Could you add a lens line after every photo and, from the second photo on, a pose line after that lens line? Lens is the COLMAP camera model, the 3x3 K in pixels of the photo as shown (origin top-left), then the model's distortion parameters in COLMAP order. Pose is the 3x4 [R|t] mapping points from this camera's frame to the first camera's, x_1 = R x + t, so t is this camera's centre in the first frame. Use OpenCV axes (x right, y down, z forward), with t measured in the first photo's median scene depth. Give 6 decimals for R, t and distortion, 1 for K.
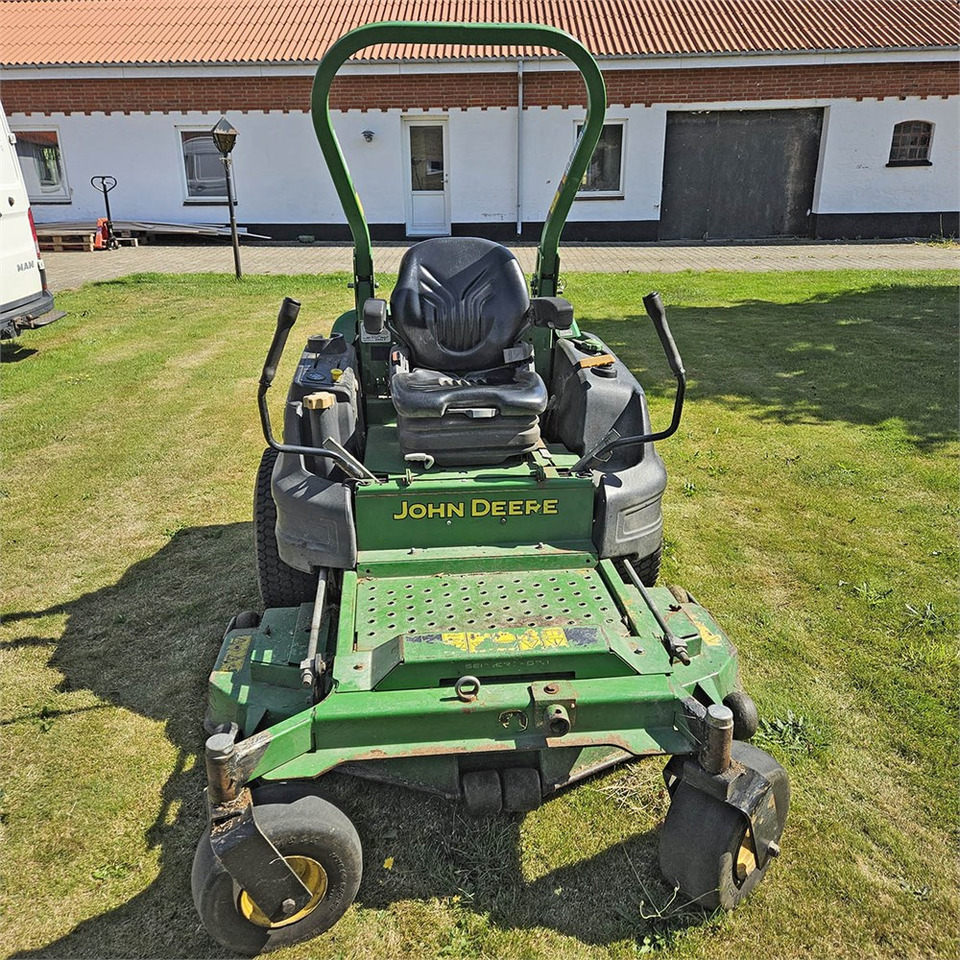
lens RADIAL K [[811.4, 0, 480.0], [0, 811.4, 480.0], [0, 0, 1]] dist [0.073236, -0.067810]
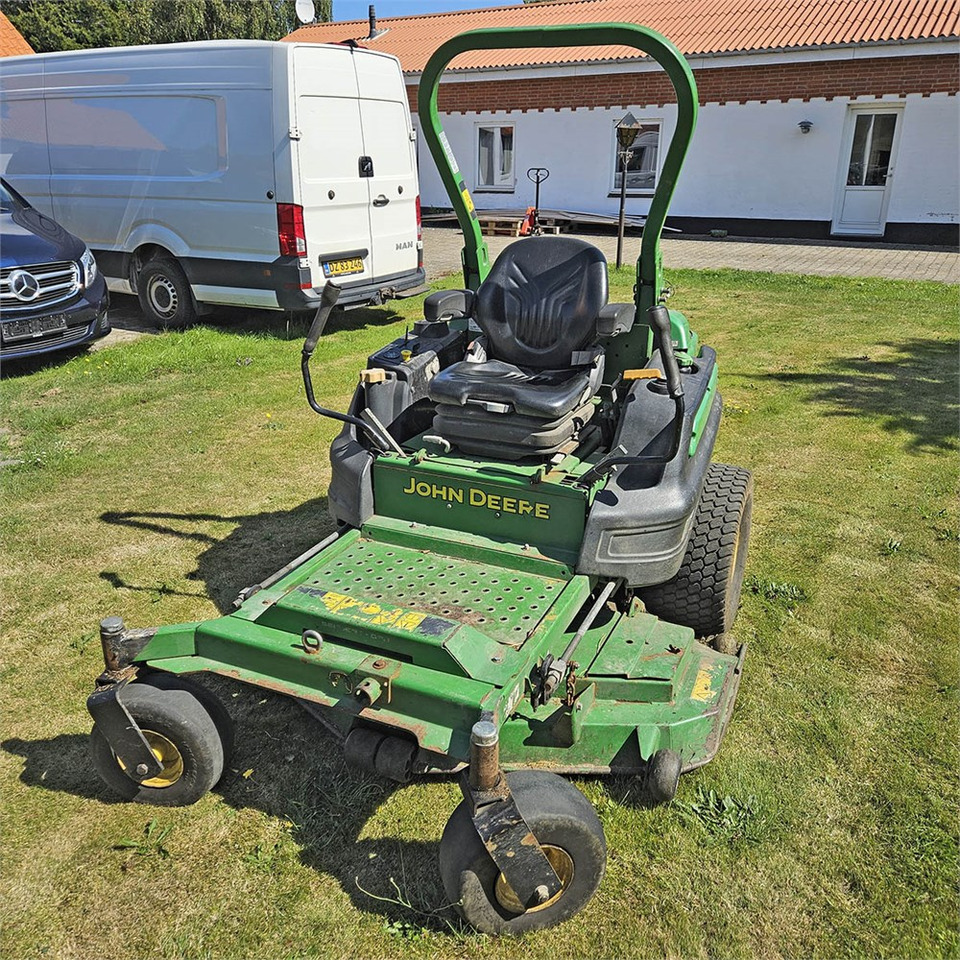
lens RADIAL K [[811.4, 0, 480.0], [0, 811.4, 480.0], [0, 0, 1]] dist [0.073236, -0.067810]
pose [[0.877503, 0.186631, -0.441767, 0.437118], [-0.182991, 0.981776, 0.051283, -0.040017], [0.443287, 0.035838, 0.895663, 0.070343]]
